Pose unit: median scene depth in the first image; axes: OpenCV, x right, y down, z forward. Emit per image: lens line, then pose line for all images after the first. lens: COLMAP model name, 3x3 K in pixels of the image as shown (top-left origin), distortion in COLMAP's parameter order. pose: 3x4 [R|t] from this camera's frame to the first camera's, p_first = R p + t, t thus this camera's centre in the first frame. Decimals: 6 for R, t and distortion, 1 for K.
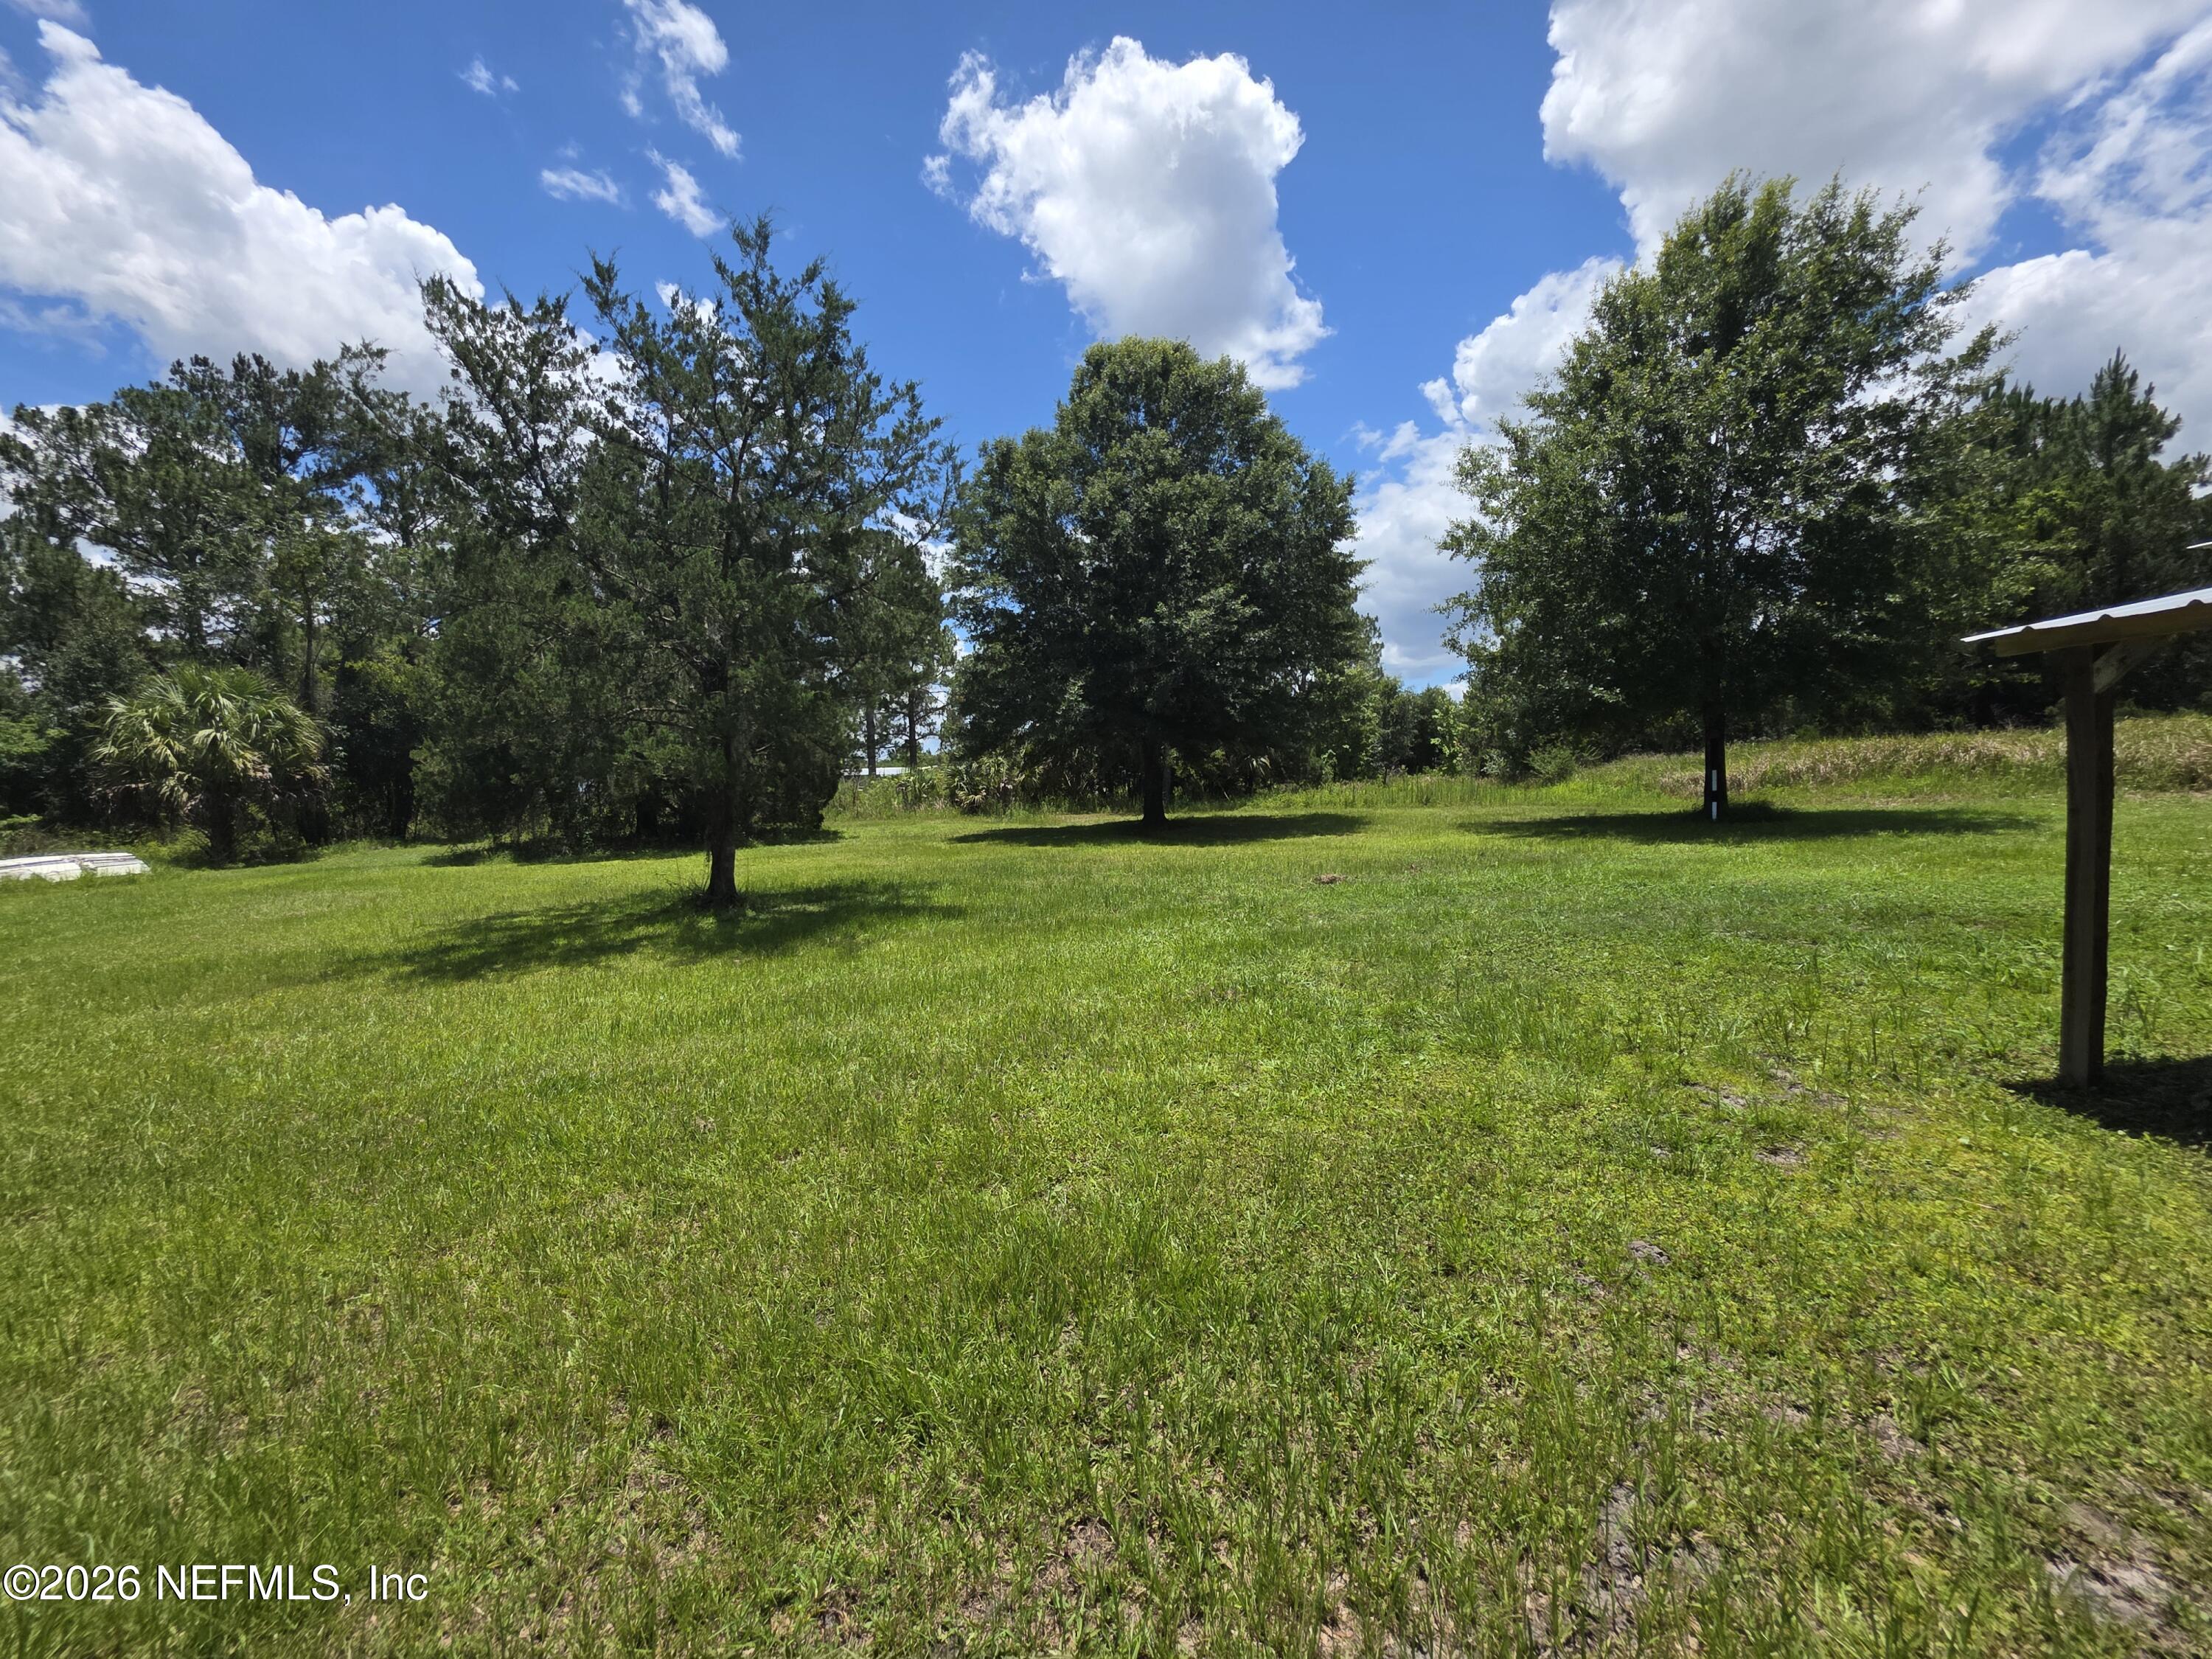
lens RADIAL K [[889.7, 0, 1089.4], [0, 889.7, 823.6], [0, 0, 1]] dist [-0.000573, 0.000929]
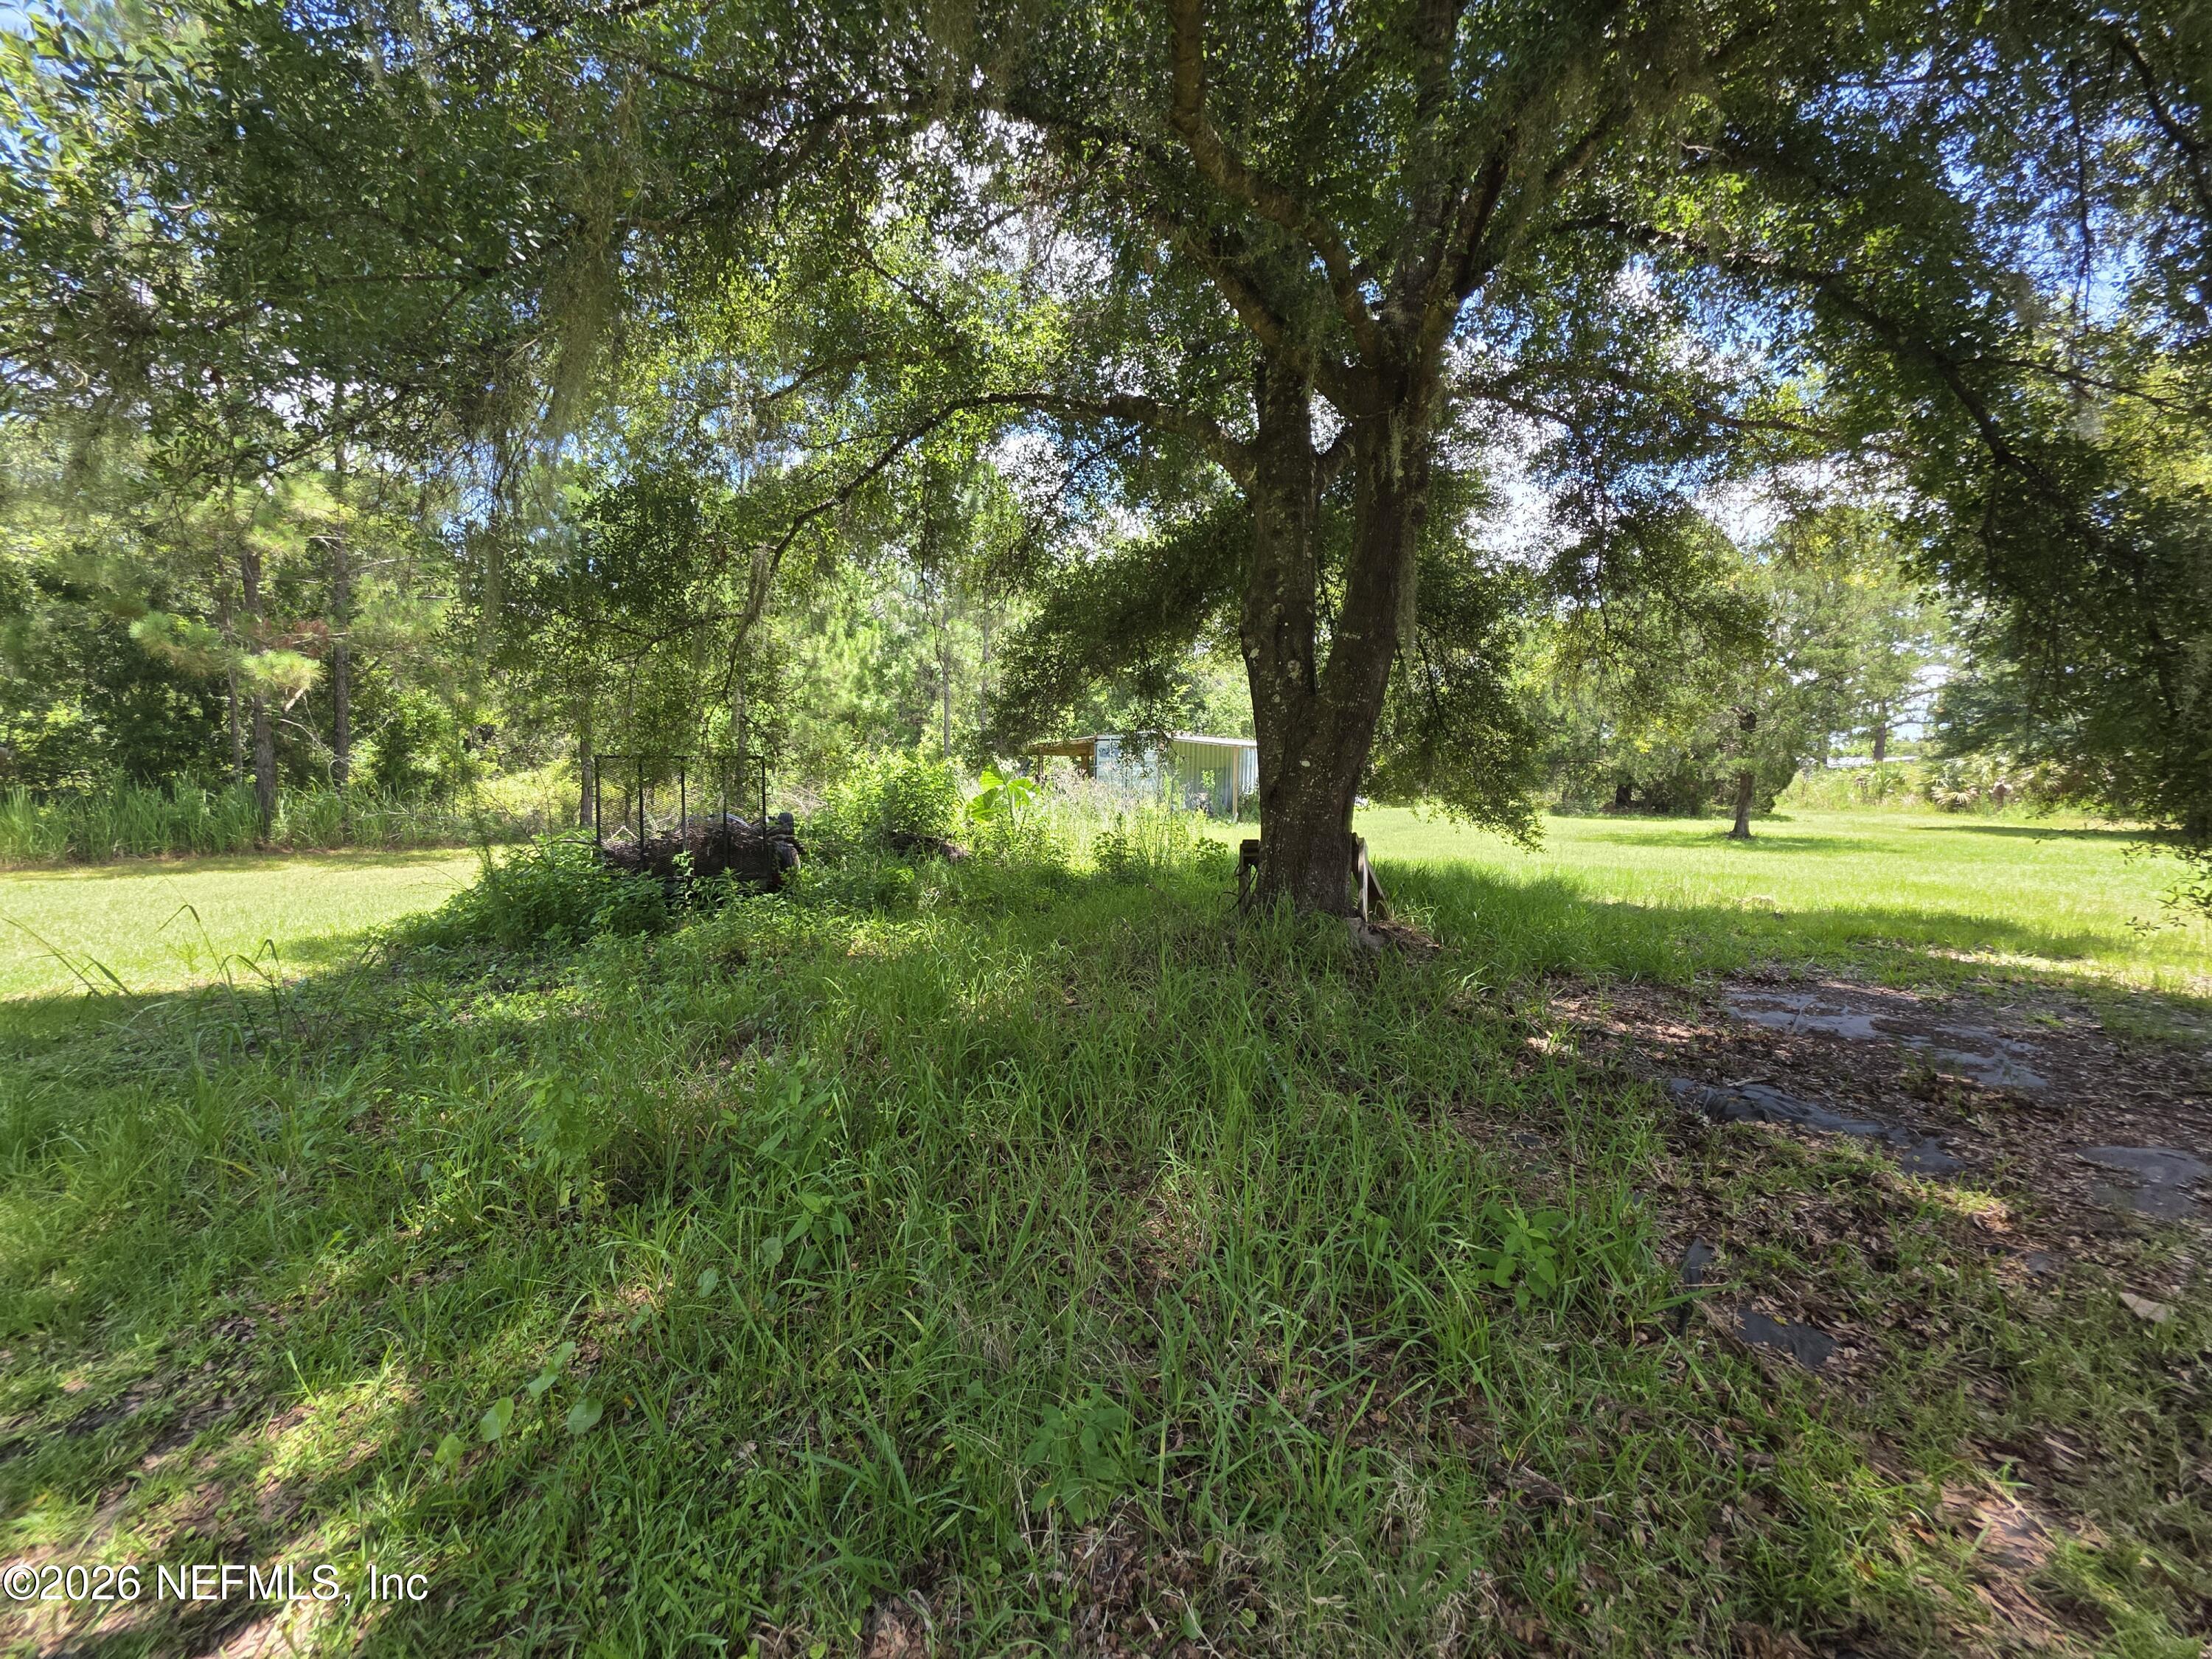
lens RADIAL K [[889.7, 0, 1087.5], [0, 889.7, 821.2], [0, 0, 1]] dist [-0.000573, 0.000929]
pose [[0.602924, 0.091092, -0.792581, 0.137549], [-0.071642, 0.995628, 0.059930, 0.016874], [0.794575, 0.020649, 0.606815, -0.665299]]
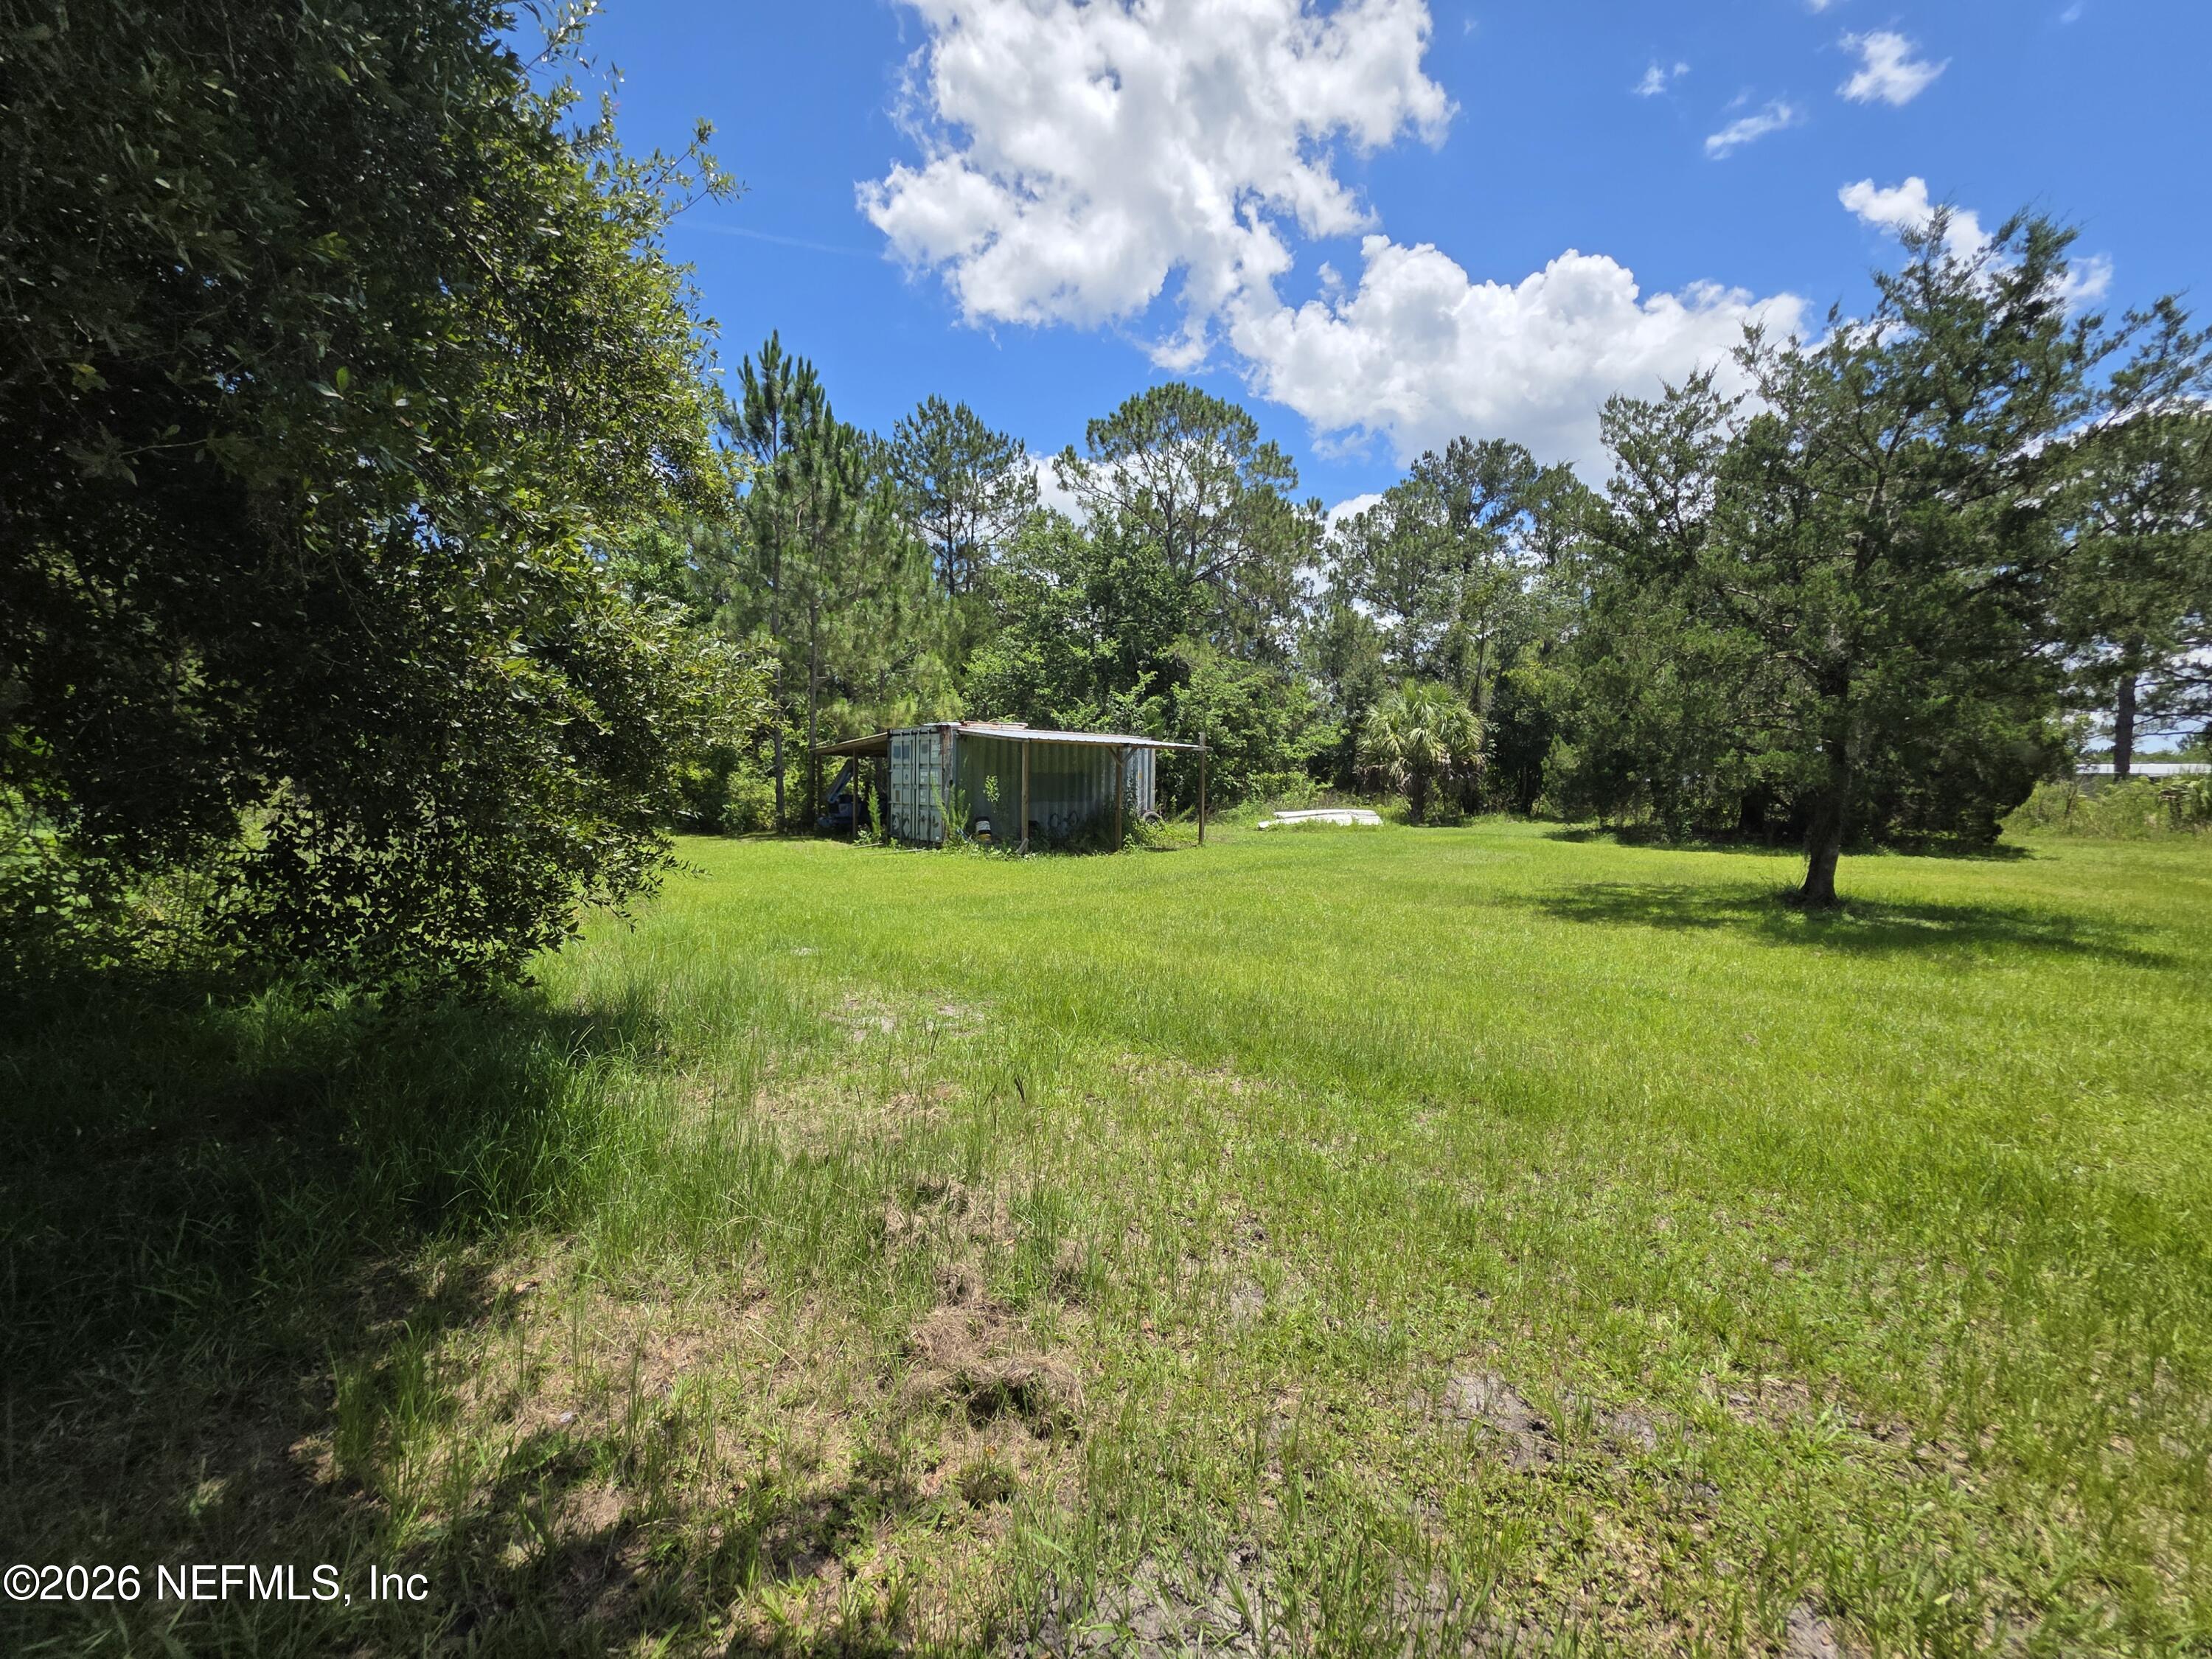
lens RADIAL K [[889.7, 0, 1102.7], [0, 889.7, 815.3], [0, 0, 1]] dist [-0.000573, 0.000929]
pose [[0.454194, 0.076405, -0.887620, 0.050682], [-0.071281, 0.996238, 0.049280, -0.001242], [0.888047, 0.040888, 0.457932, -0.088695]]
